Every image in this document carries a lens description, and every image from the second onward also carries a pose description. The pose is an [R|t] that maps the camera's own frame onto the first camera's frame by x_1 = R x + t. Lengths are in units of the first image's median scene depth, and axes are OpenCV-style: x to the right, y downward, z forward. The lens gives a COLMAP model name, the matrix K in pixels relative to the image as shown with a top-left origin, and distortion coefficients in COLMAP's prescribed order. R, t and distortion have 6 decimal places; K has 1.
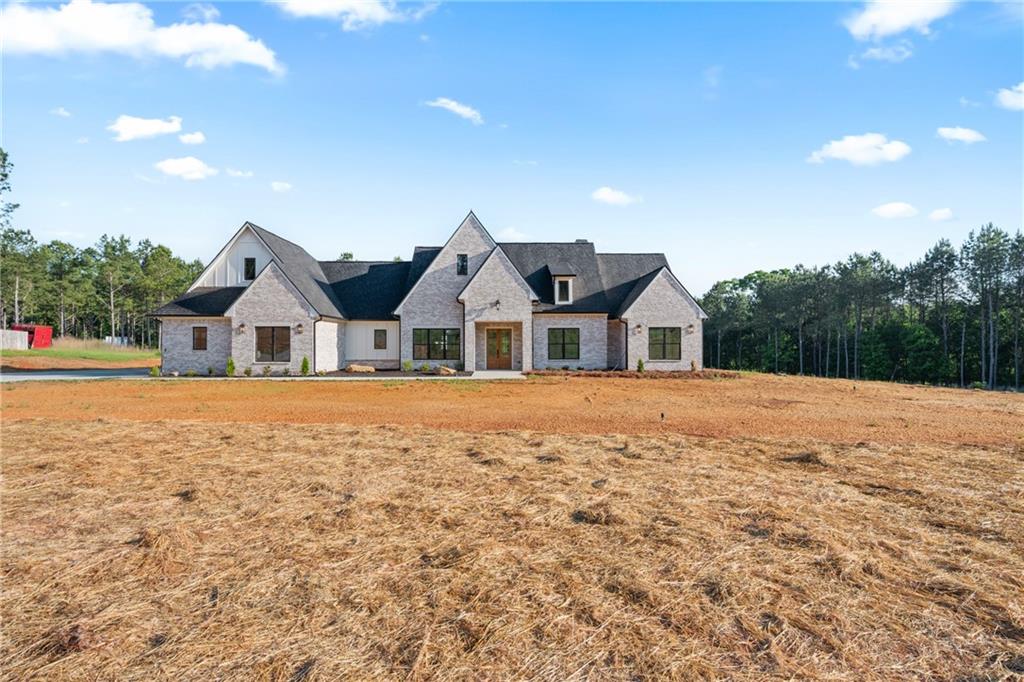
lens RADIAL K [[479.0, 0, 512.6], [0, 479.0, 343.2], [0, 0, 1]] dist [0.001383, -0.000007]
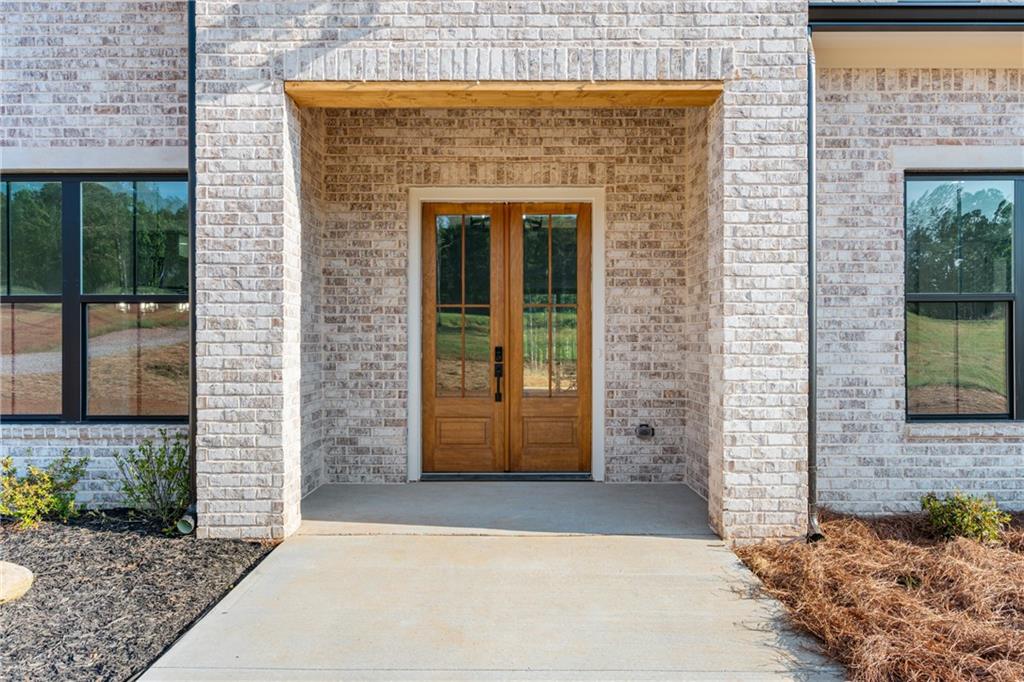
lens RADIAL K [[657.9, 0, 515.1], [0, 657.9, 342.8], [0, 0, 1]] dist [-0.000898, -0.003284]
pose [[0.999951, 0.000940, -0.009859, -0.024937], [-0.000833, 0.999940, 0.010915, 0.011423], [0.009869, -0.010906, 0.999892, 0.849673]]
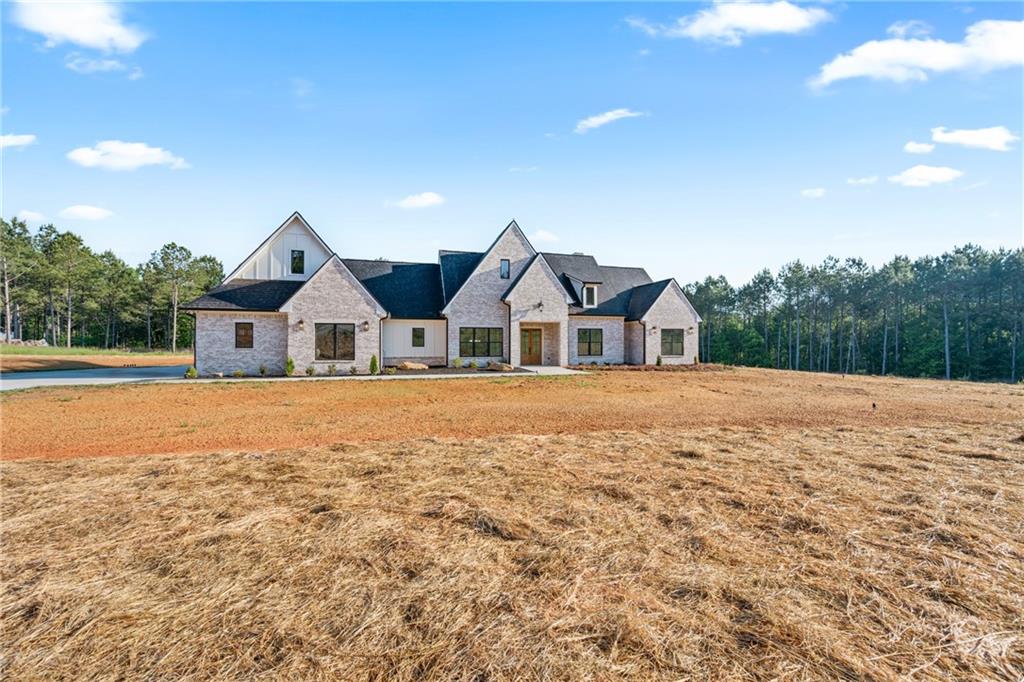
lens RADIAL K [[401.5, 0, 513.8], [0, 401.5, 343.3], [0, 0, 1]] dist [-0.002725, 0.000584]
pose [[0.965742, 0.002260, 0.259495, -0.328631], [-0.003953, 0.999974, 0.006003, -0.001270], [-0.259475, -0.006823, 0.965726, 0.119779]]
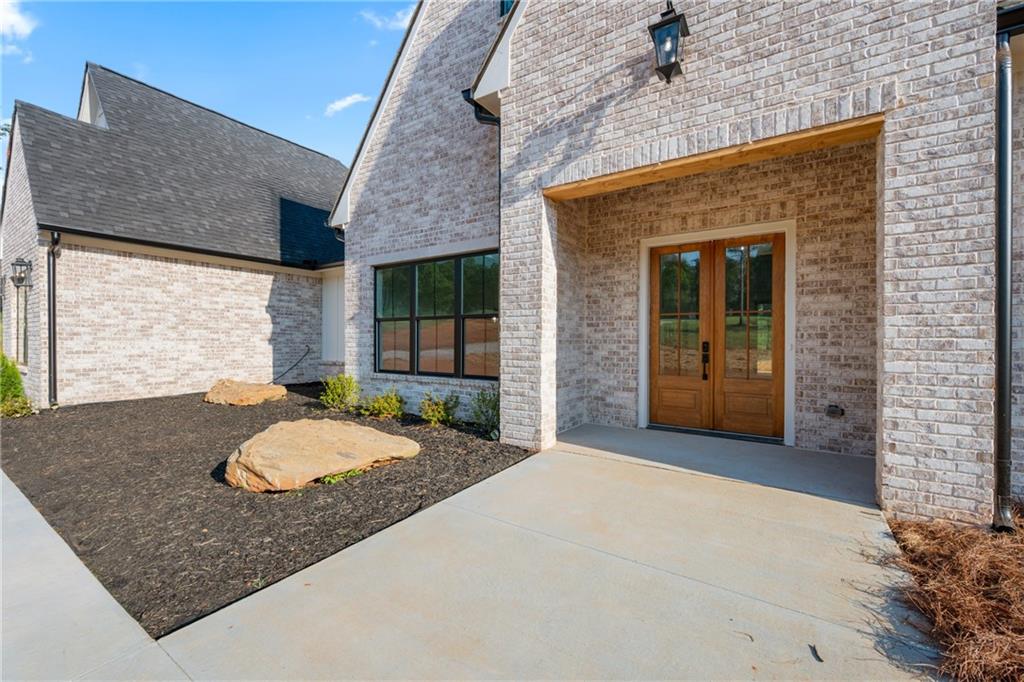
lens RADIAL K [[401.5, 0, 510.2], [0, 401.5, 338.1], [0, 0, 1]] dist [-0.002725, 0.000584]
pose [[0.831157, 0.003005, -0.556030, -0.001567], [0.002017, 0.999963, 0.008420, 0.011596], [0.556035, -0.008120, 0.831119, 0.858260]]
